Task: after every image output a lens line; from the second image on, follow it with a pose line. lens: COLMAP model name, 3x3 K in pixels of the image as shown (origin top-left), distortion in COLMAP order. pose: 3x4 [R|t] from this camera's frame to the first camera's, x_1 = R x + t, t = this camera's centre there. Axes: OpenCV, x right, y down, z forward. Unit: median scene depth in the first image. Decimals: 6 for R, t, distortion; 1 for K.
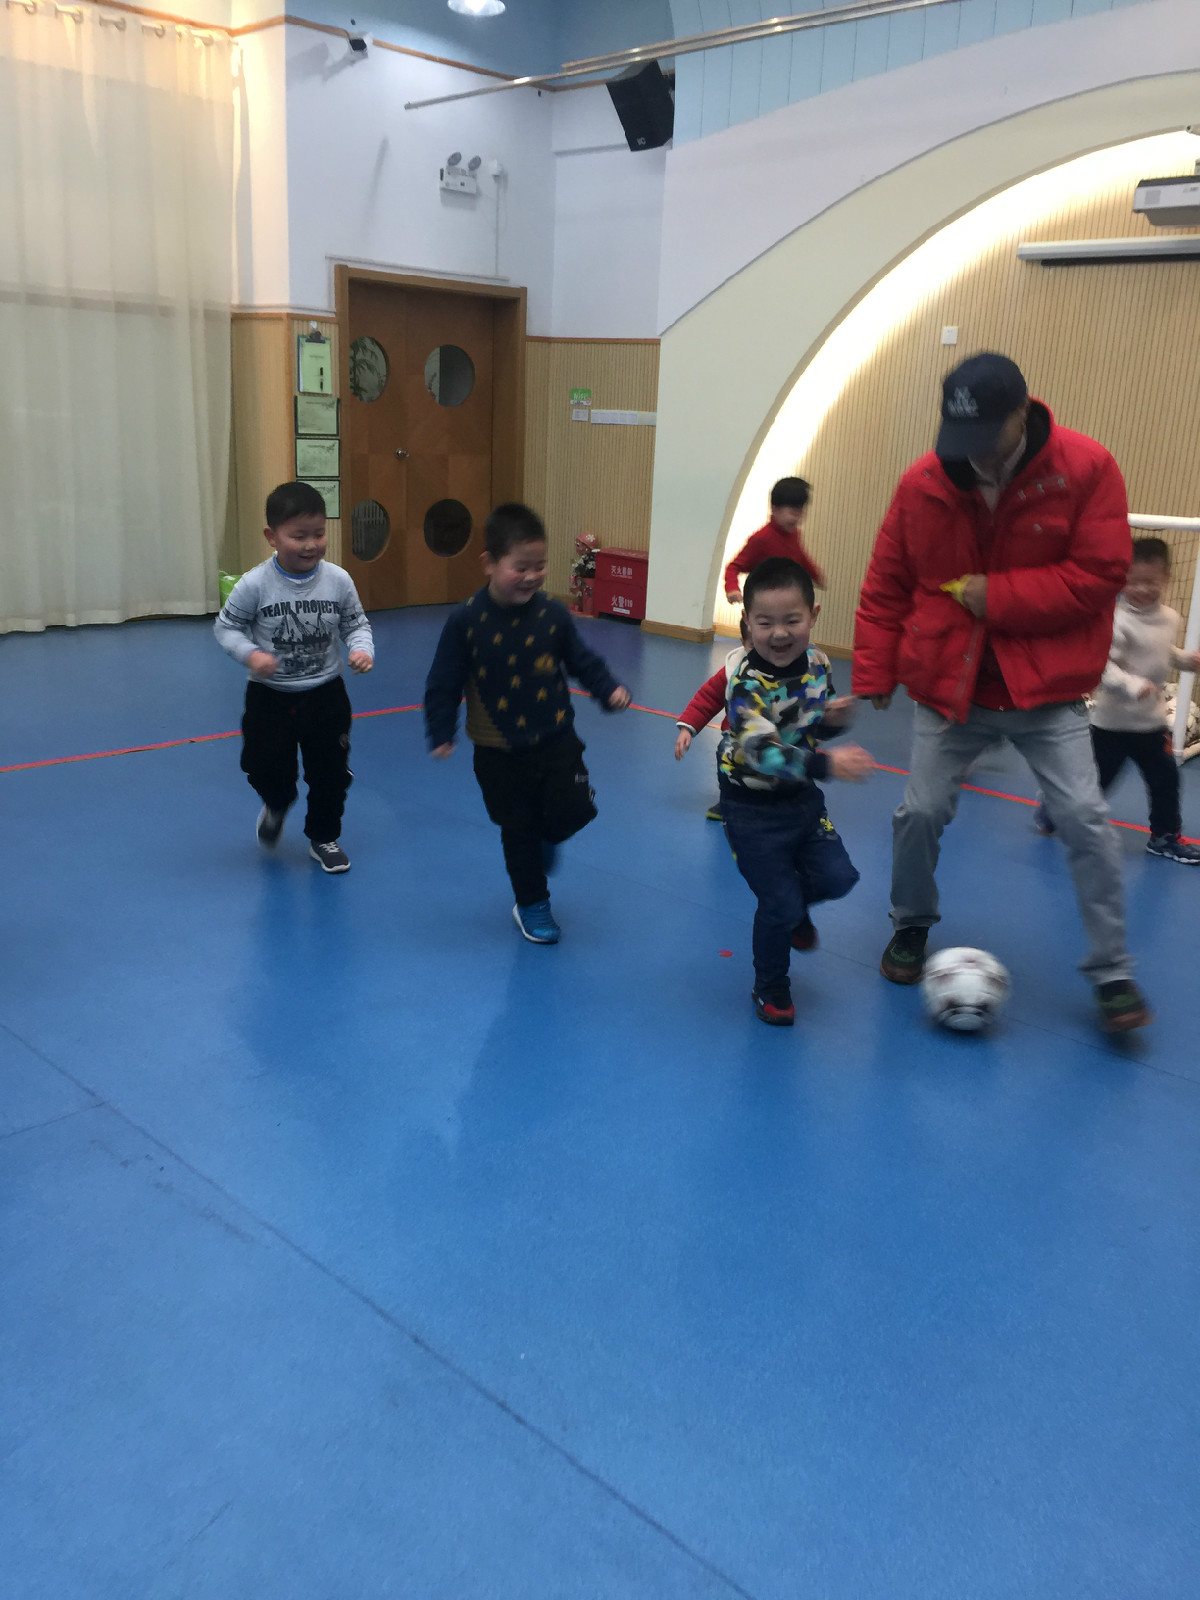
lens RADIAL K [[1376.0, 0, 662.2], [0, 1376.0, 799.9], [0, 0, 1]] dist [0.064754, -0.071993]
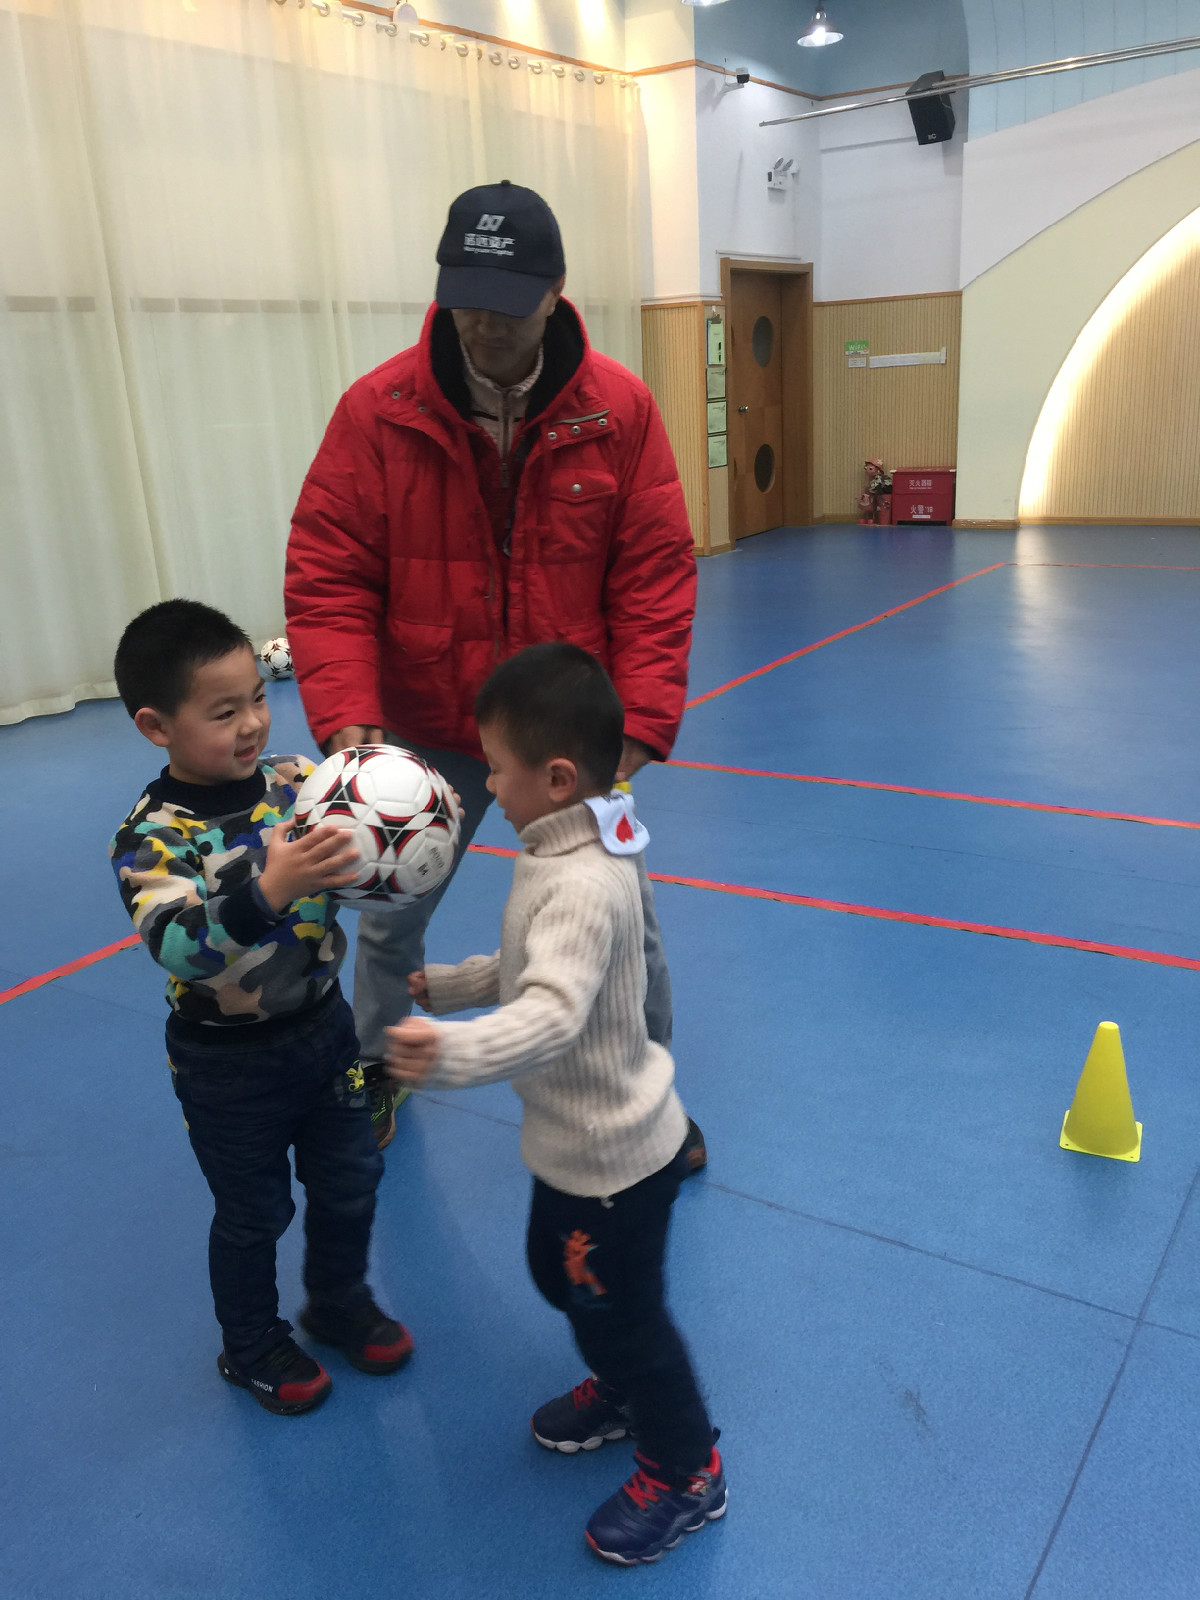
lens RADIAL K [[1376.0, 0, 662.2], [0, 1376.0, 799.9], [0, 0, 1]] dist [0.064754, -0.071993]
pose [[0.972755, -0.155860, 0.171626, -0.561764], [0.151038, 0.987682, 0.040885, 0.031695], [-0.175884, -0.013850, 0.984313, -0.207752]]
